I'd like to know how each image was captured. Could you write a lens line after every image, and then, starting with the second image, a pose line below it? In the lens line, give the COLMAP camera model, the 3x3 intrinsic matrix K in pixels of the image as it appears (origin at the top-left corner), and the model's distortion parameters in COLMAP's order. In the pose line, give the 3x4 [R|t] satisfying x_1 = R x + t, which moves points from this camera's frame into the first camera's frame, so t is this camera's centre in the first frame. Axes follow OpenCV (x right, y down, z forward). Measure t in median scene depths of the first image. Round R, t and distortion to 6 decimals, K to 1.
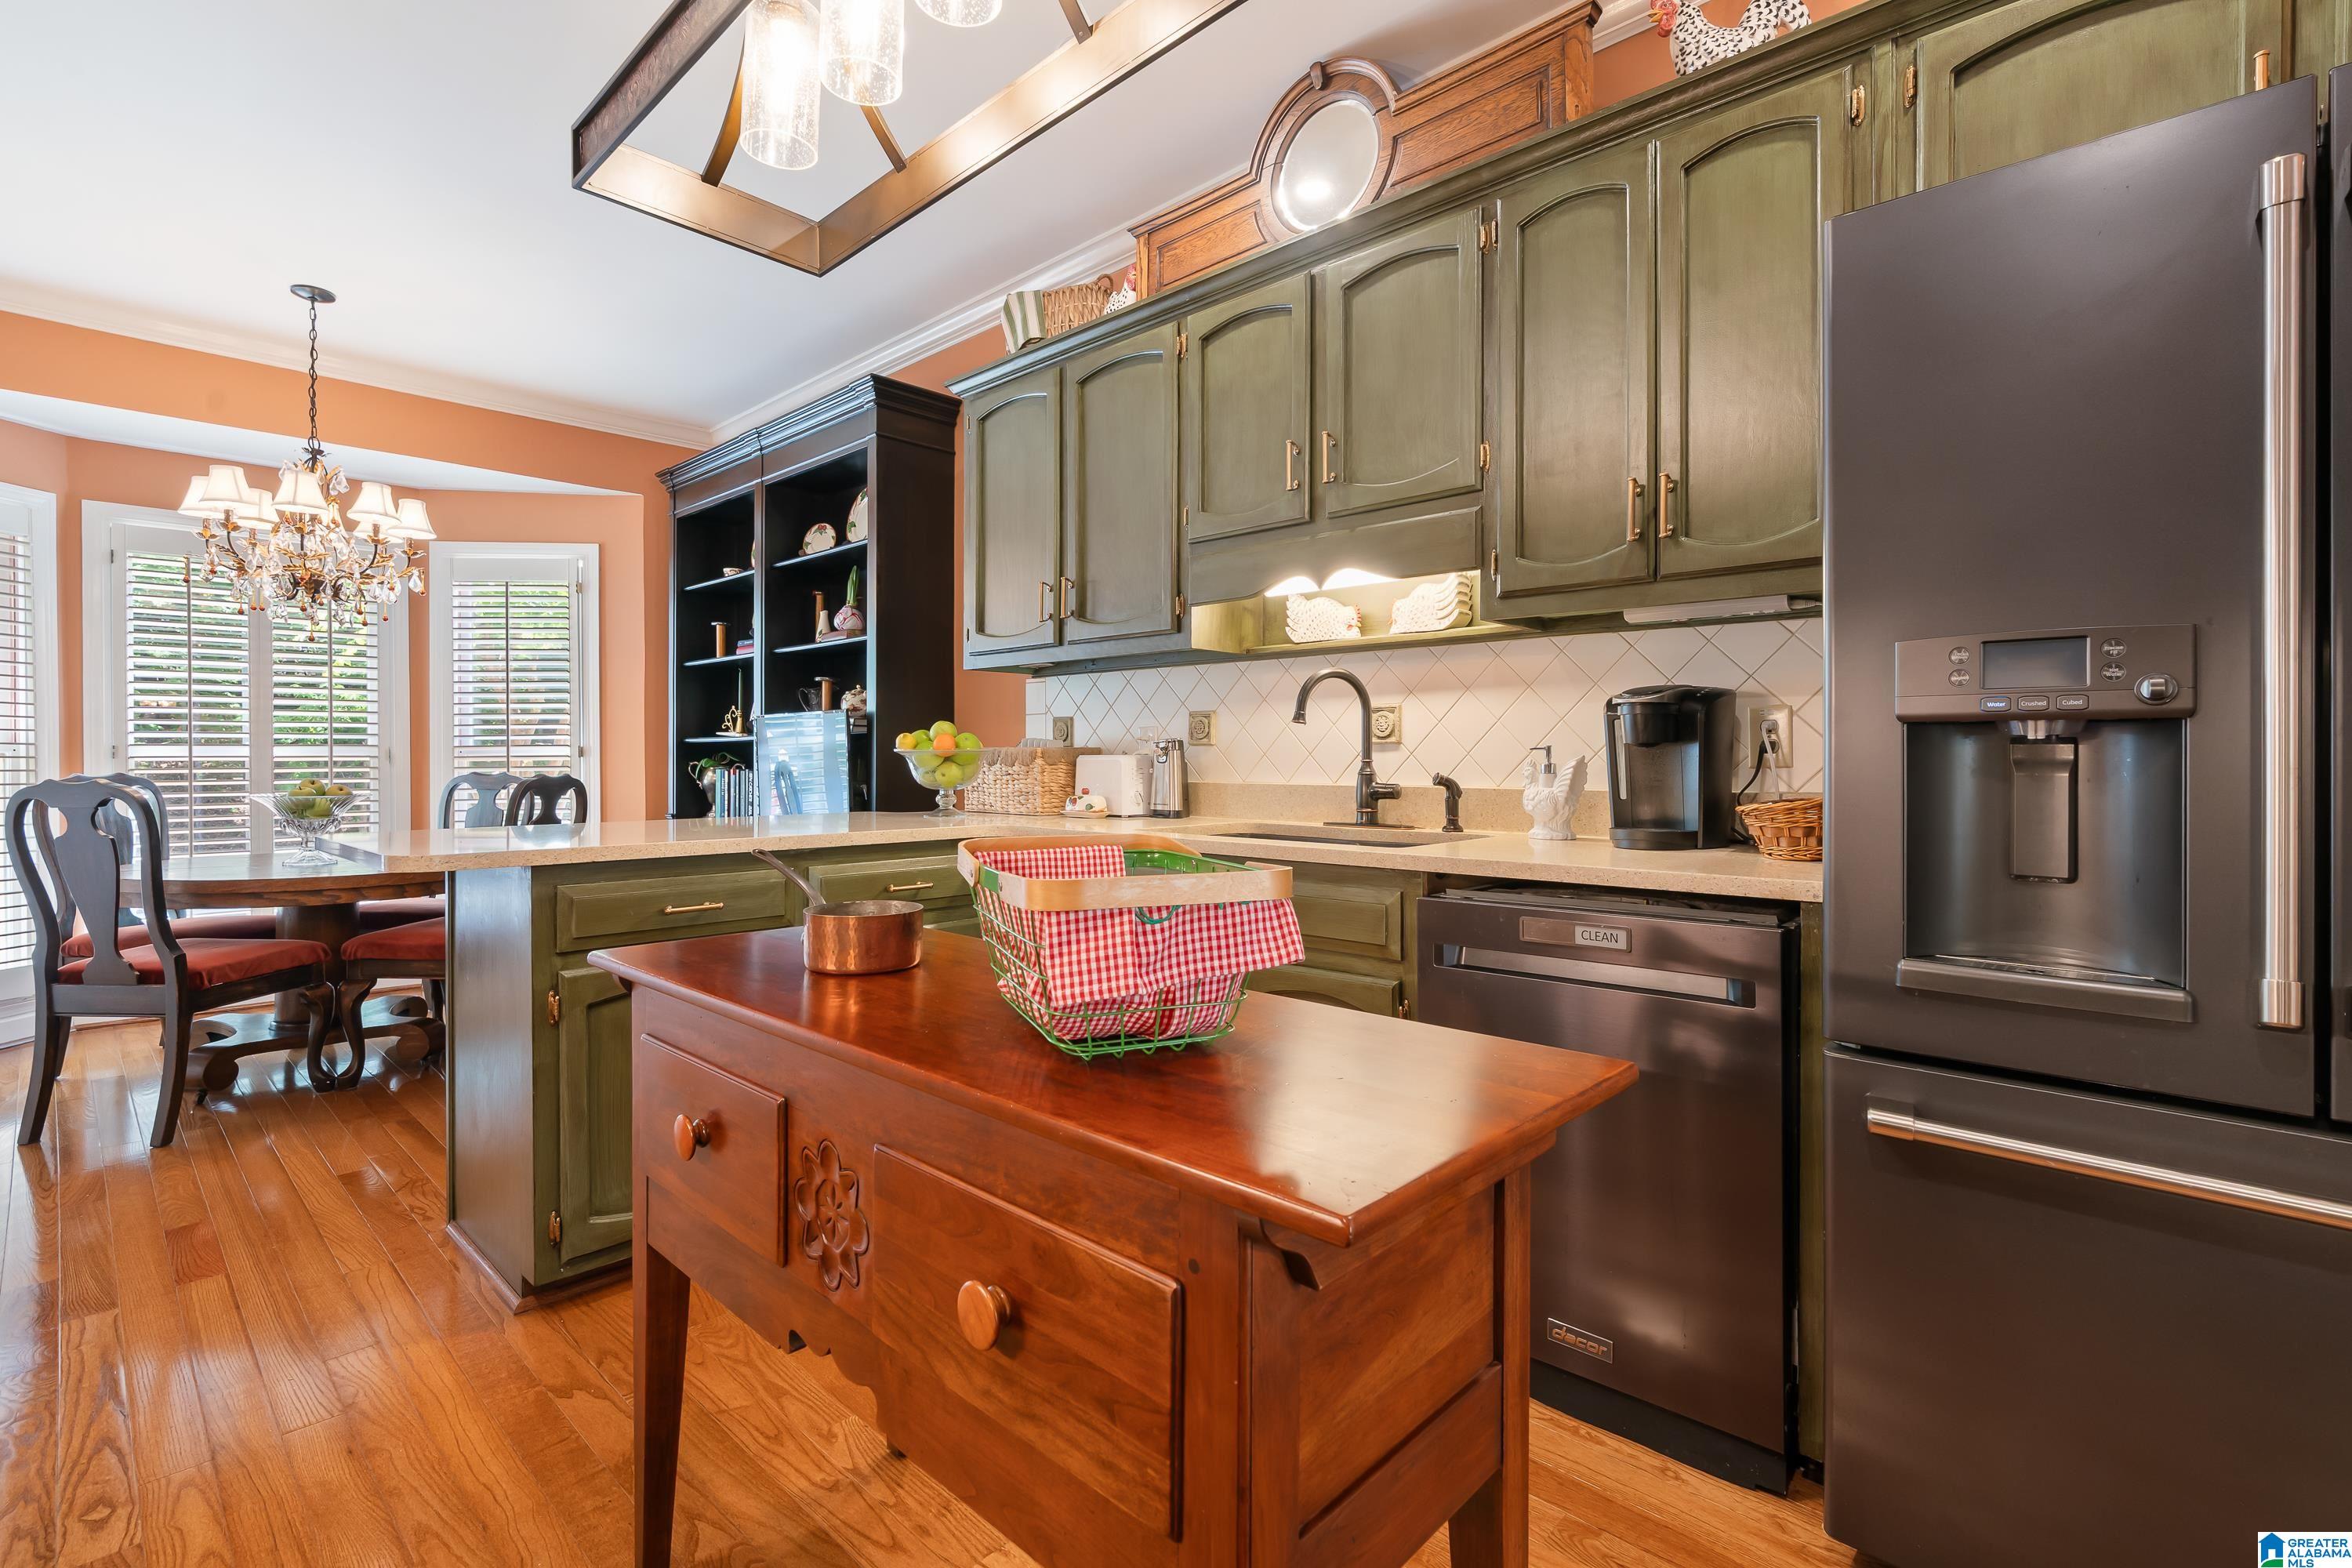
lens RADIAL K [[1088.7, 0, 1183.9], [0, 1088.7, 756.5], [0, 0, 1]] dist [-0.008721, 0.005703]
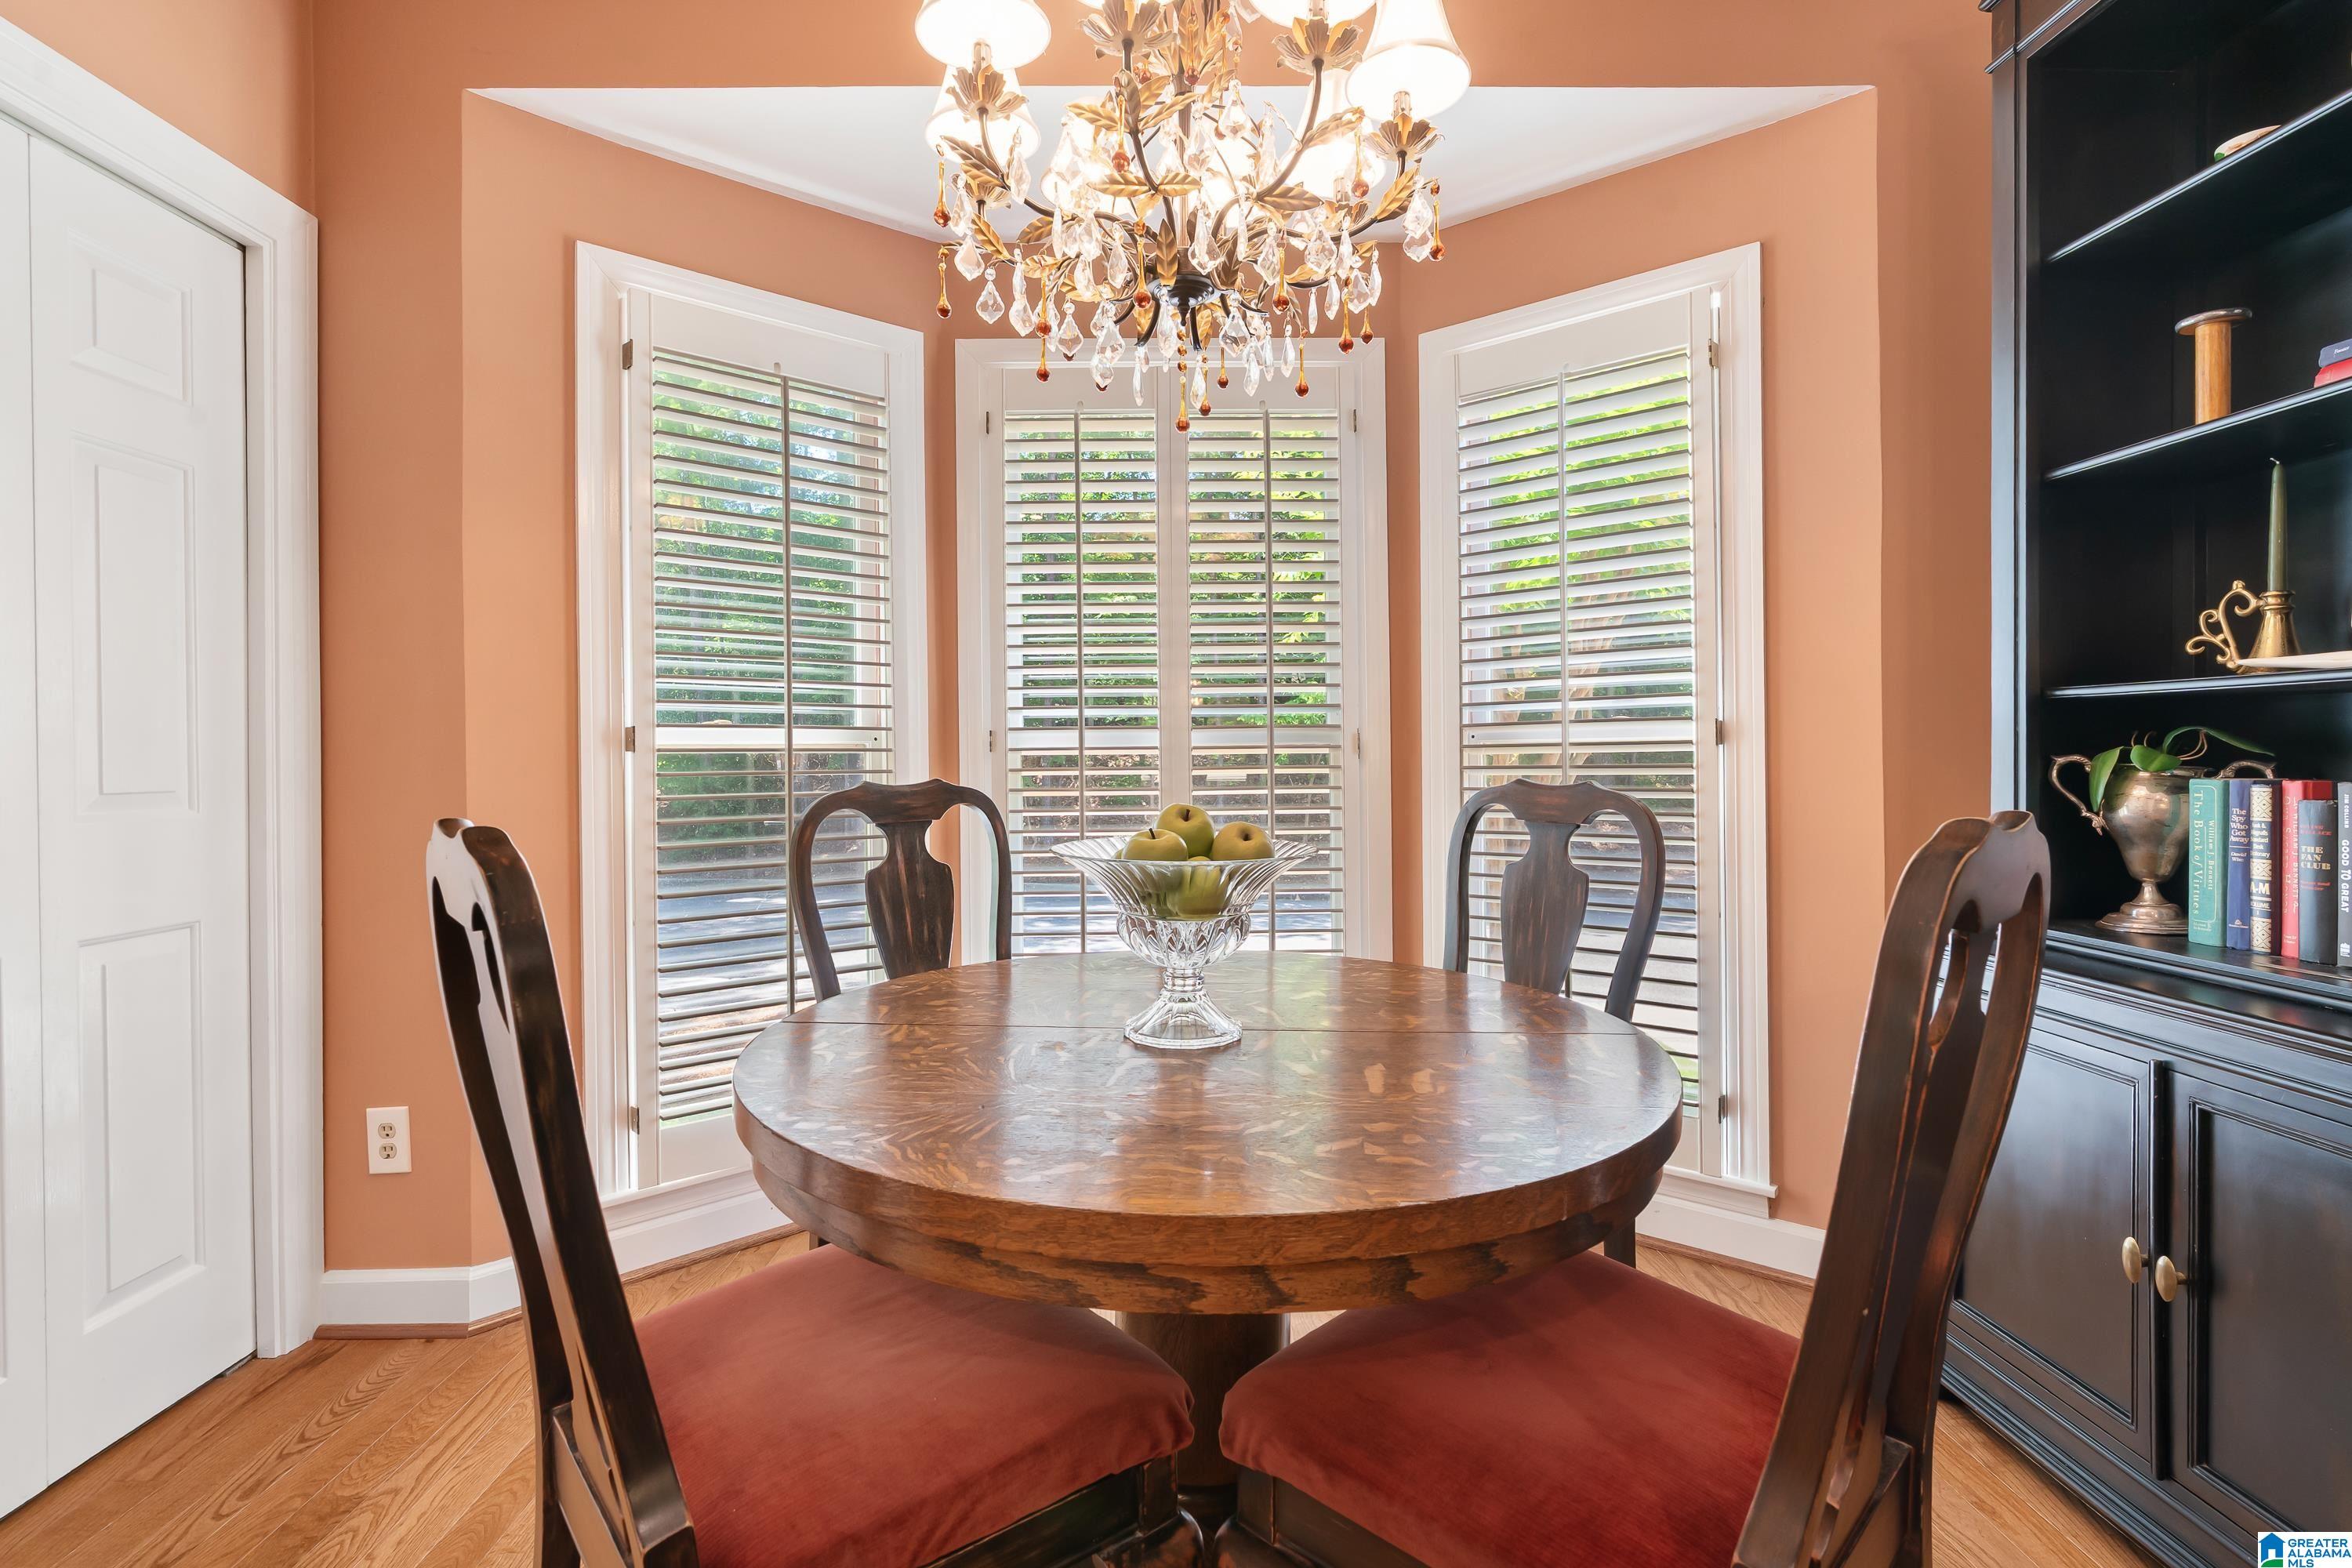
lens RADIAL K [[1088.7, 0, 1179.7], [0, 1088.7, 766.3], [0, 0, 1]] dist [-0.008721, 0.005703]
pose [[0.697951, 0.005384, -0.716126, -0.627694], [0.007283, 0.999867, 0.014615, 0.002401], [0.716109, -0.015416, 0.697818, 0.861472]]
